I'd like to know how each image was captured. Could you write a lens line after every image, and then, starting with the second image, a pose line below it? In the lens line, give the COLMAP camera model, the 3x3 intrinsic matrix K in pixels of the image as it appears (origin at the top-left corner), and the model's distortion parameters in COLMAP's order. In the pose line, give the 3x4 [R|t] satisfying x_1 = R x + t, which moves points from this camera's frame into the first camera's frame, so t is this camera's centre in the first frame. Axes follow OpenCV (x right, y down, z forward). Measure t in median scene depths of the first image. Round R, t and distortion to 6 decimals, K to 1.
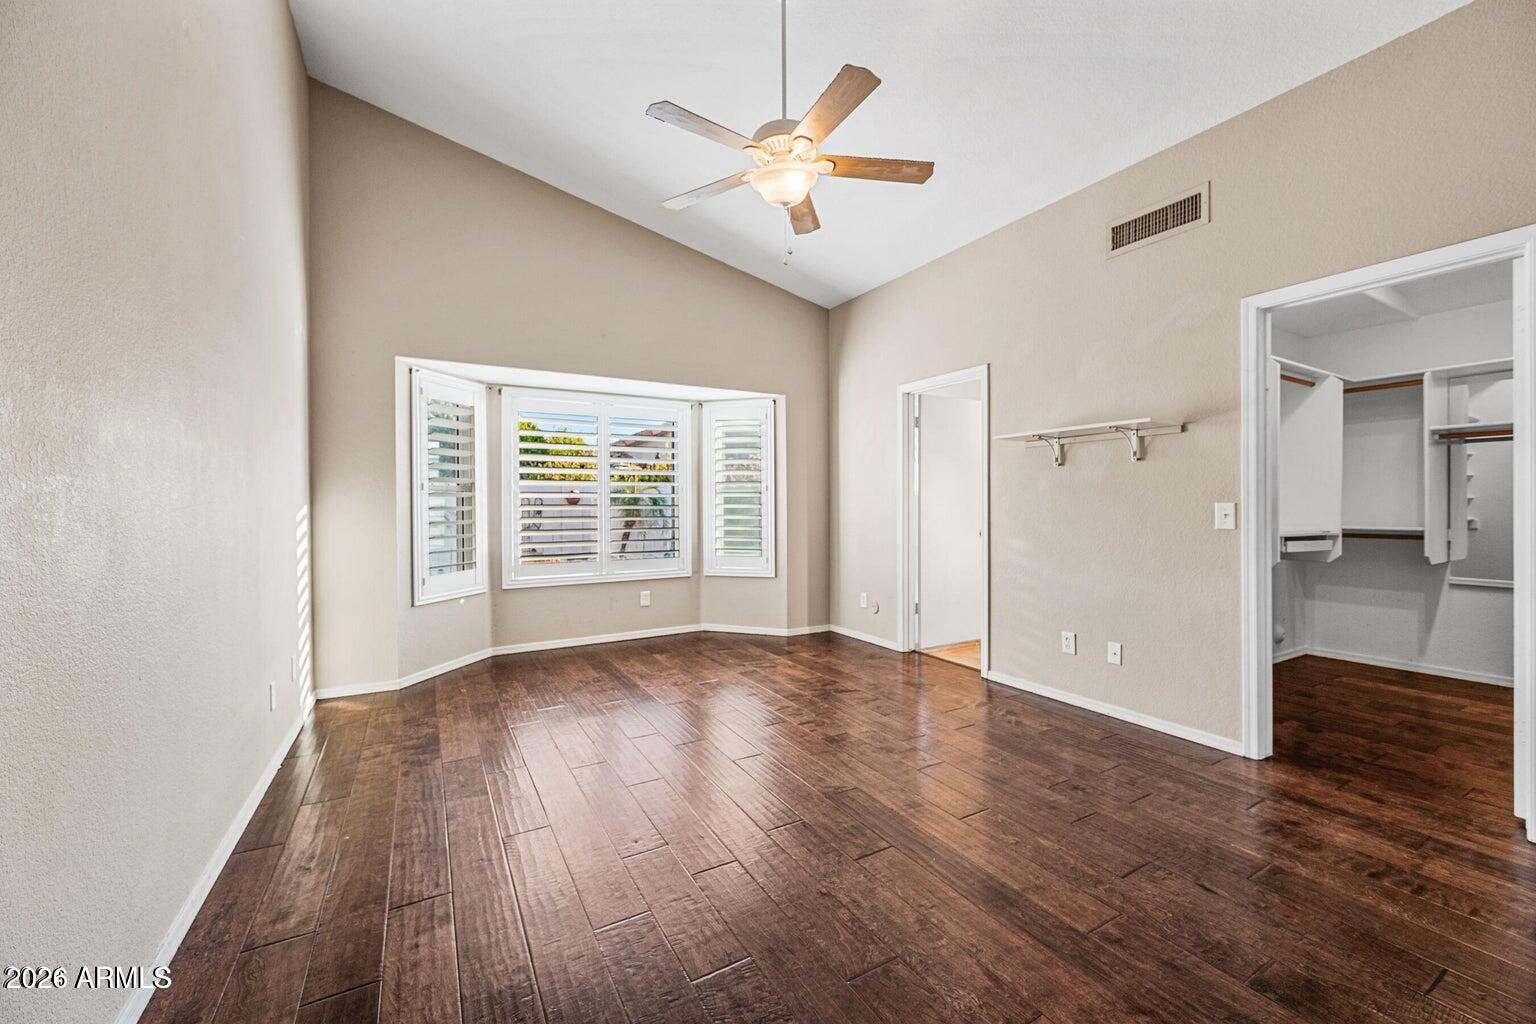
lens RADIAL K [[604.2, 0, 766.0], [0, 604.2, 505.2], [0, 0, 1]] dist [-0.001191, -0.000689]
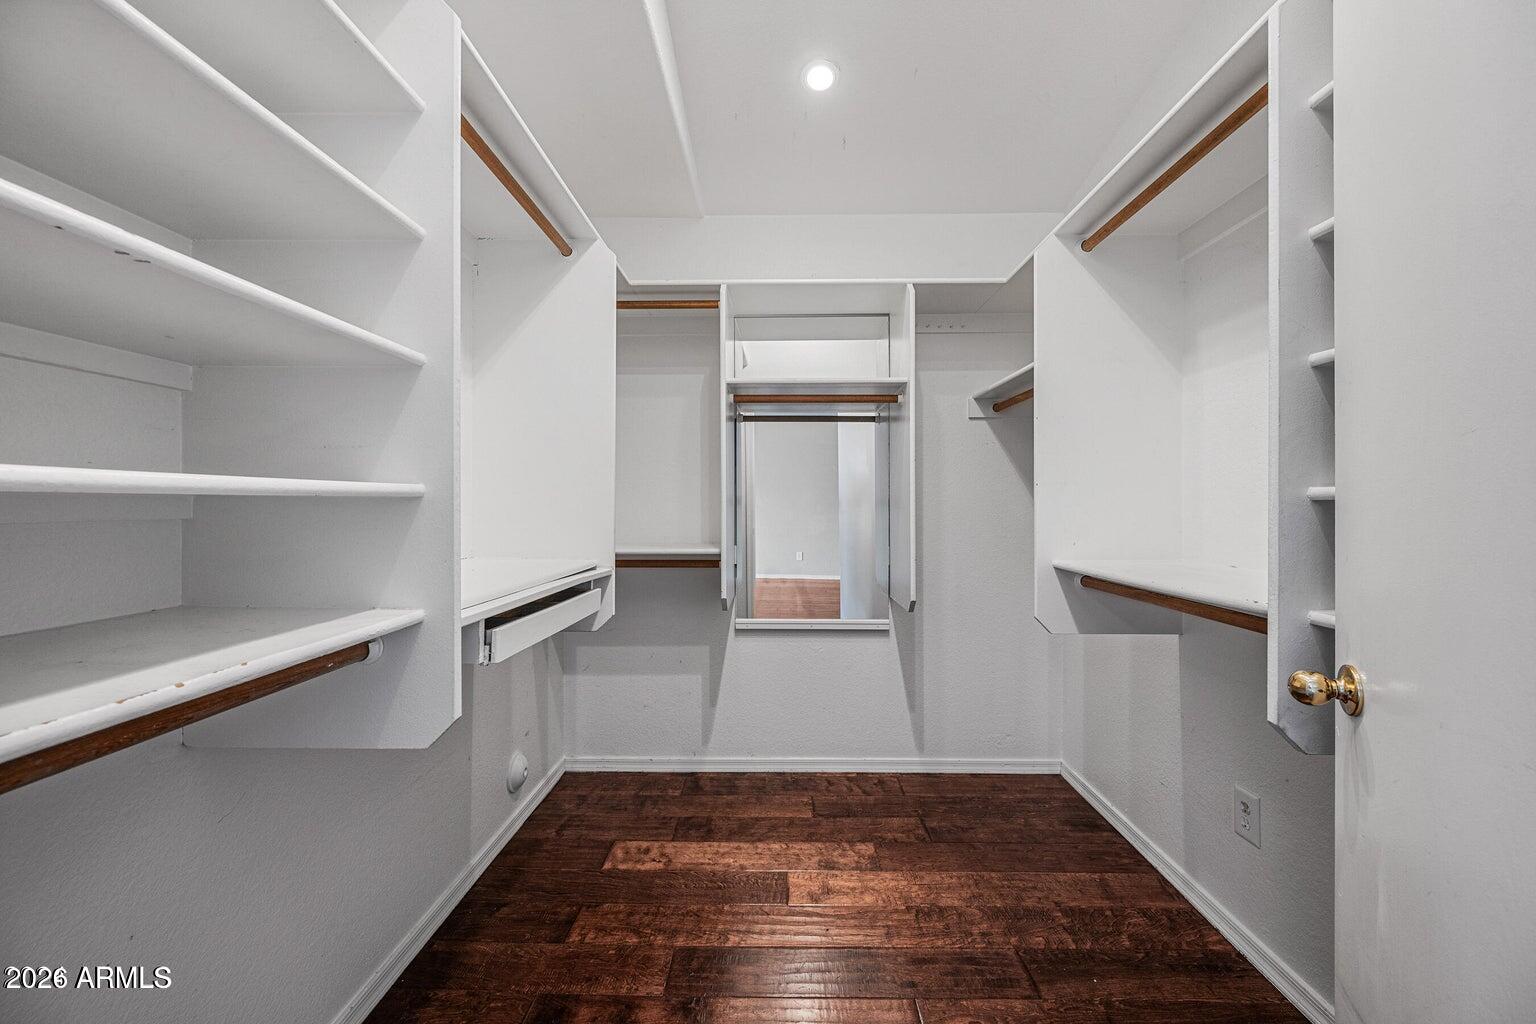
lens RADIAL K [[604.2, 0, 764.9], [0, 604.2, 501.6], [0, 0, 1]] dist [-0.001191, -0.000689]
pose [[0.523915, 0.005925, 0.851750, 0.591908], [-0.009412, 0.999955, -0.001167, -0.006855], [-0.851719, -0.007406, 0.523947, 0.631013]]
